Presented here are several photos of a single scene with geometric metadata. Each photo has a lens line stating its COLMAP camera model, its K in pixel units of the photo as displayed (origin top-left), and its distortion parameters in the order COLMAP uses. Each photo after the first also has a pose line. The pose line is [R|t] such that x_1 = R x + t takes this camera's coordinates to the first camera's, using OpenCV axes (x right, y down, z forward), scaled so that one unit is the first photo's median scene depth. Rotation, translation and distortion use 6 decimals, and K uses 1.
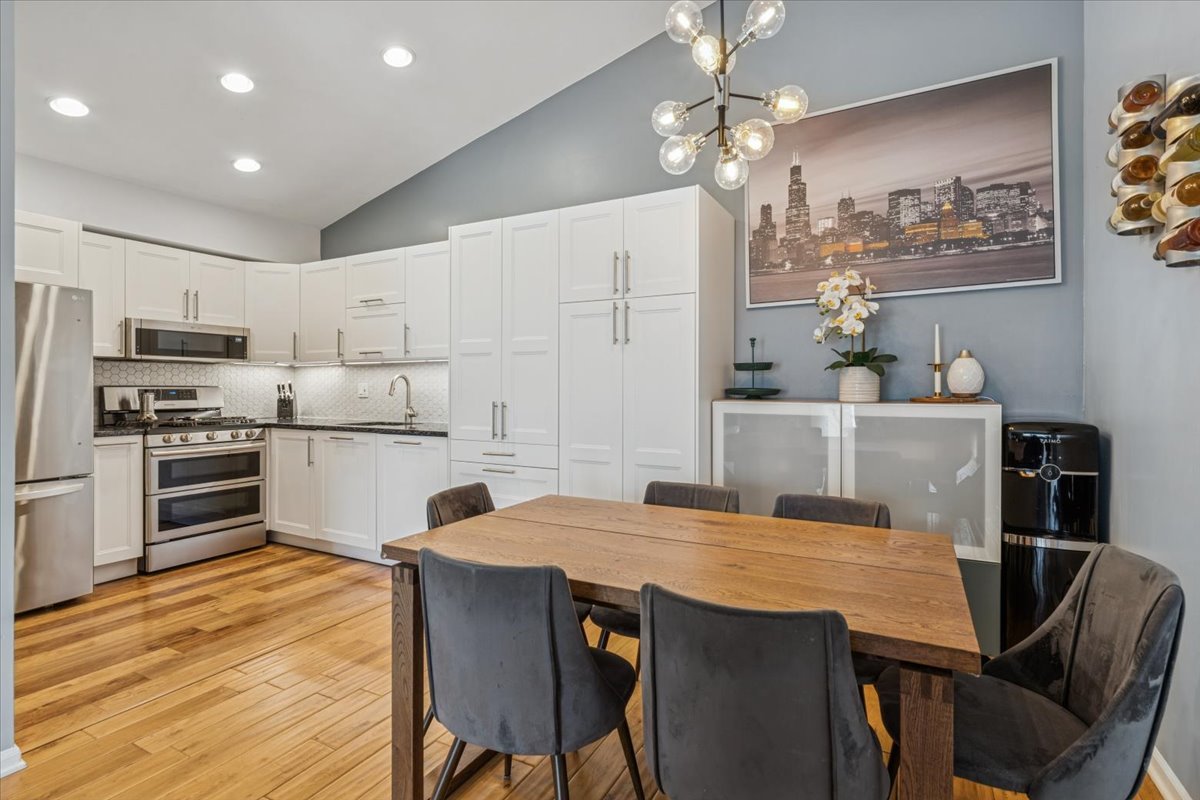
lens RADIAL K [[580.9, 0, 601.8], [0, 580.9, 390.6], [0, 0, 1]] dist [0.000202, -0.000288]
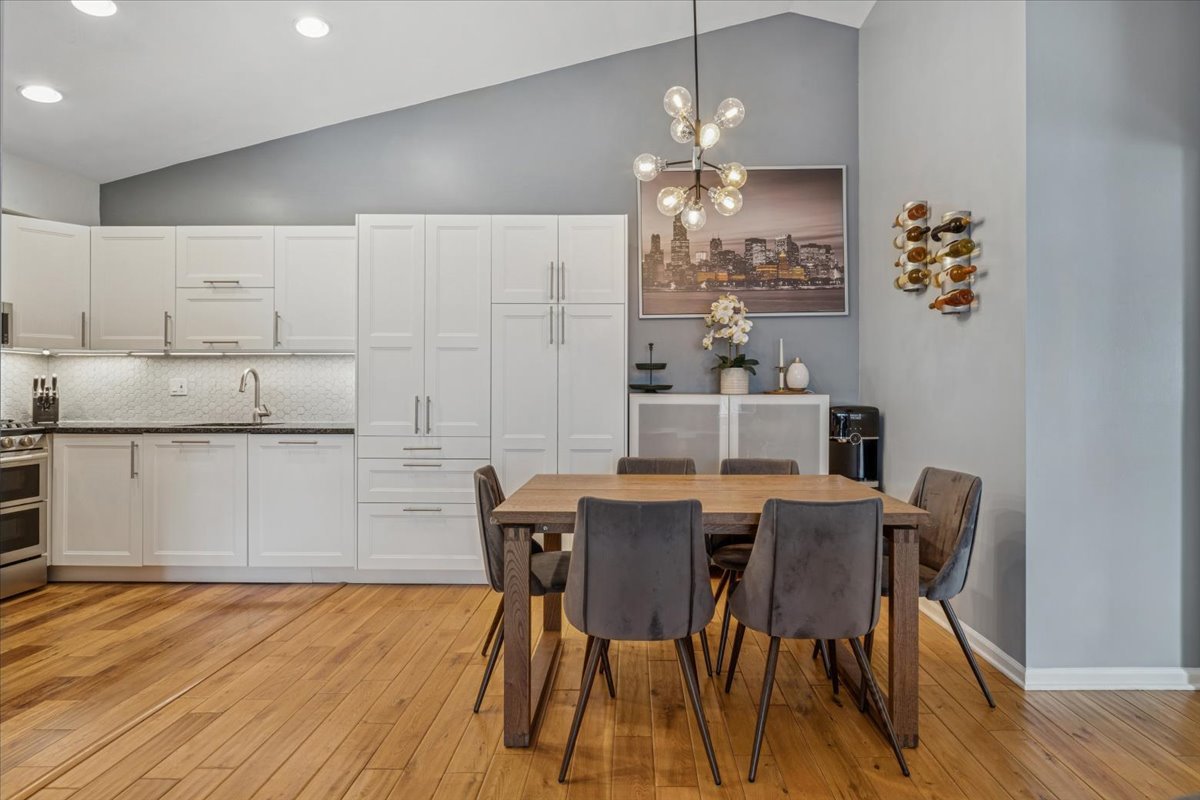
lens RADIAL K [[593.3, 0, 634.4], [0, 593.3, 394.3], [0, 0, 1]] dist [0.000270, 0.000041]
pose [[0.884222, -0.000842, 0.467066, -0.300876], [0.001014, 0.999999, -0.000117, 0.014617], [-0.467065, 0.000577, 0.884223, -0.074583]]
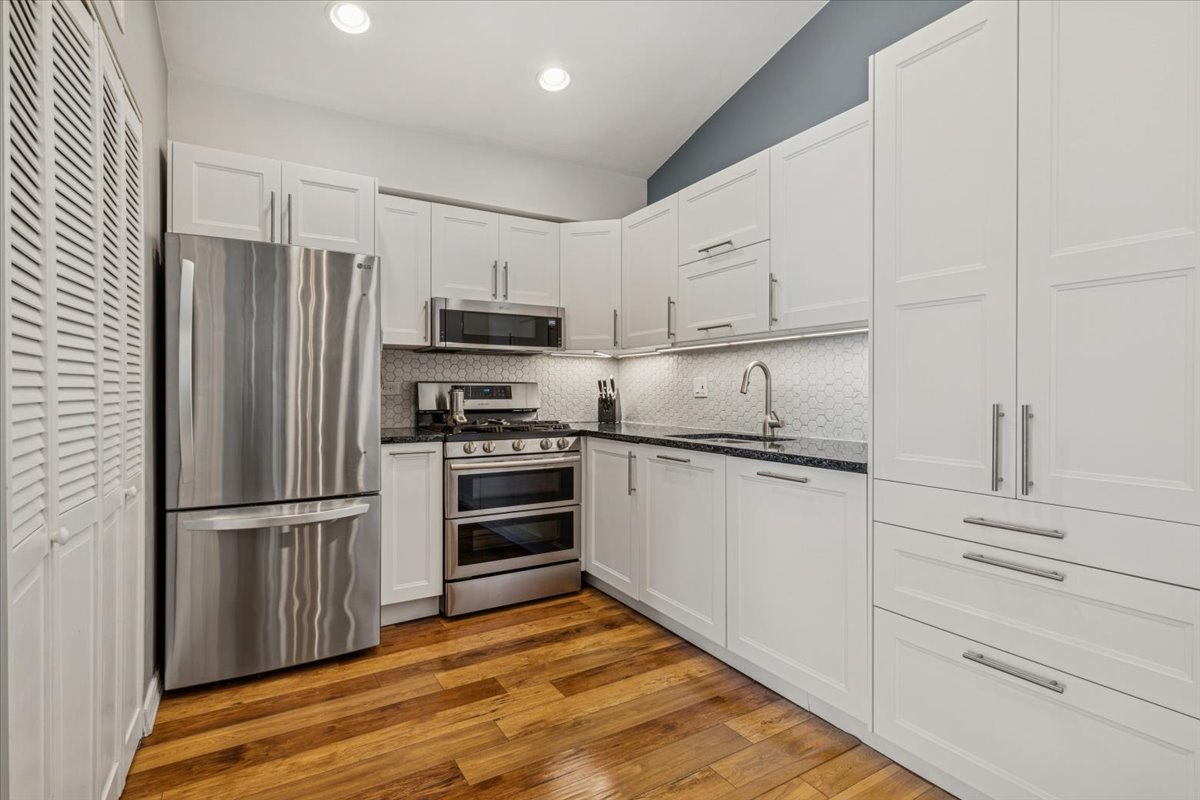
lens RADIAL K [[580.9, 0, 601.8], [0, 580.9, 390.6], [0, 0, 1]] dist [0.000202, -0.000288]
pose [[0.857462, -0.002208, -0.514542, -0.194684], [-0.000885, 0.999983, -0.005766, 0.010516], [0.514546, 0.005400, 0.857446, 0.429504]]
